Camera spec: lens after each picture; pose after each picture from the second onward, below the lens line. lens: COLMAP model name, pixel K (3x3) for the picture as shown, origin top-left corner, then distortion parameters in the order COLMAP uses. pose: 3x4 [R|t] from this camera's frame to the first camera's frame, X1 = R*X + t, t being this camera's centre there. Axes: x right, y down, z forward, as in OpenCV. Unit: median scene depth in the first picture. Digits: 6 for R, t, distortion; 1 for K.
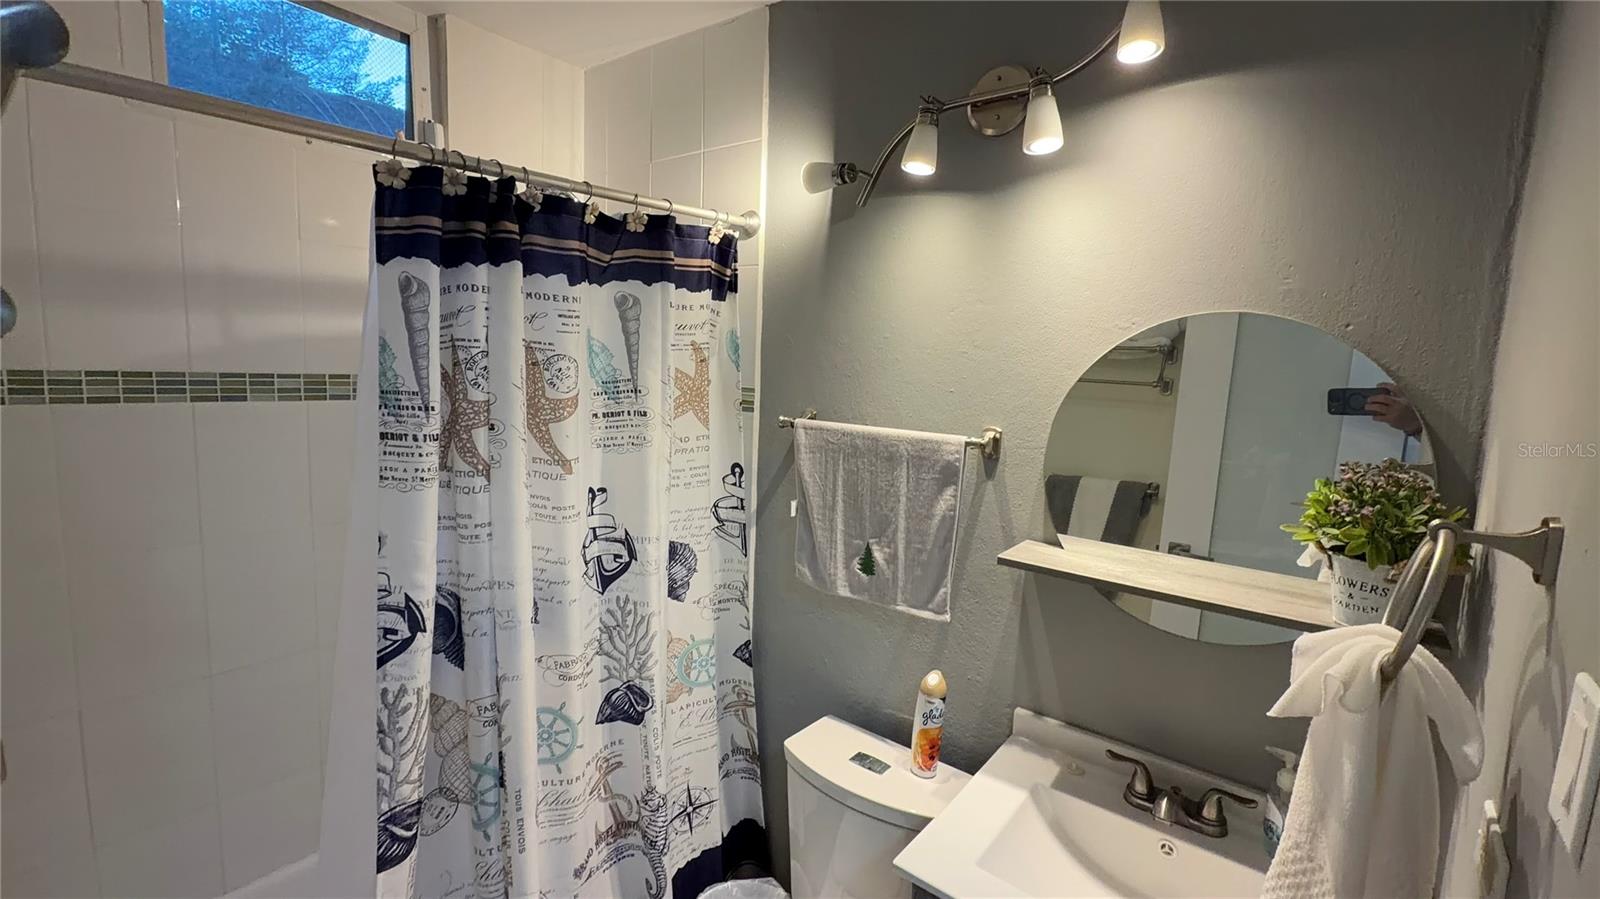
lens RADIAL K [[697.8, 0, 799.5], [0, 697.8, 443.8], [0, 0, 1]] dist [-0.002078, 0.005580]
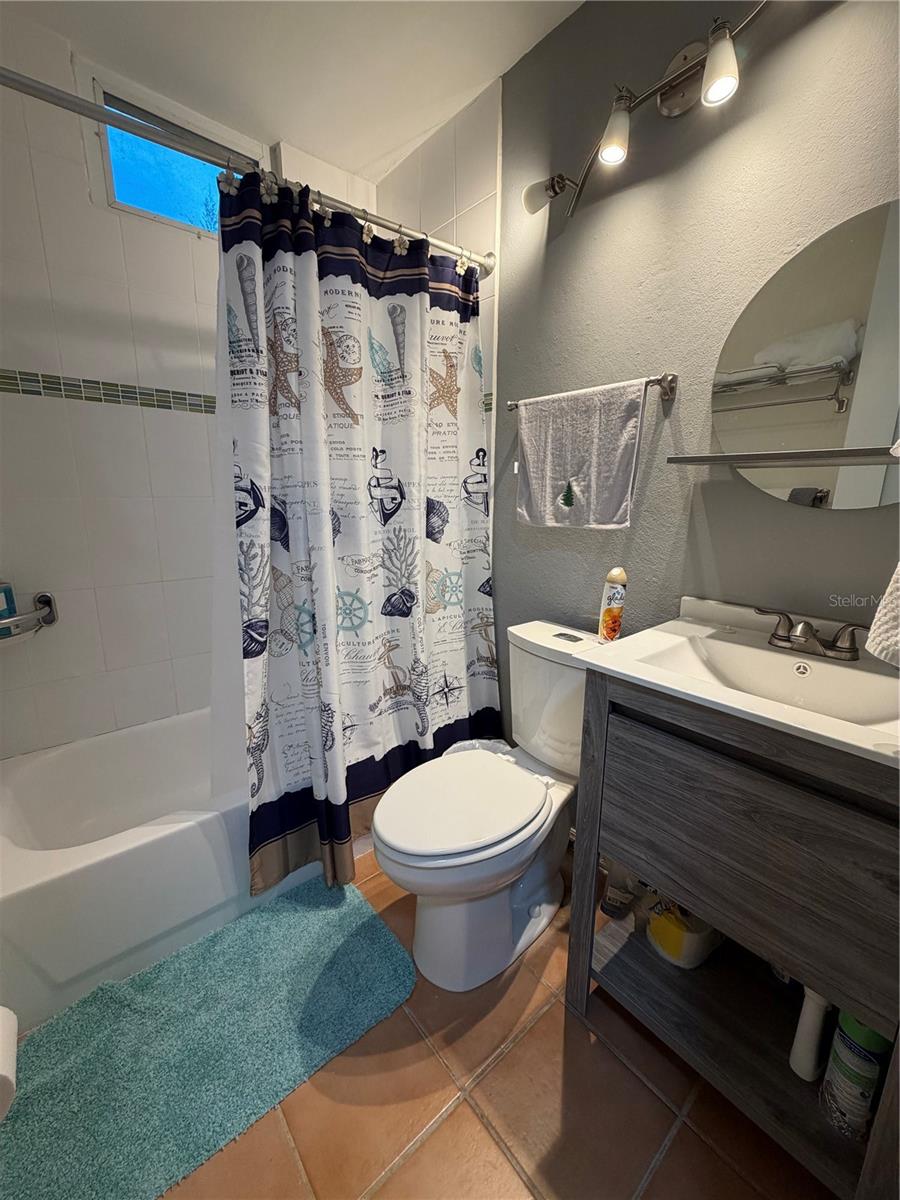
lens RADIAL K [[482.7, 0, 444.6], [0, 482.7, 601.4], [0, 0, 1]] dist [0.002882, -0.001986]
pose [[0.976484, 0.016524, -0.214954, 0.069790], [0.003846, 0.995565, 0.094002, 0.296340], [0.215554, -0.092618, 0.972090, 0.019758]]
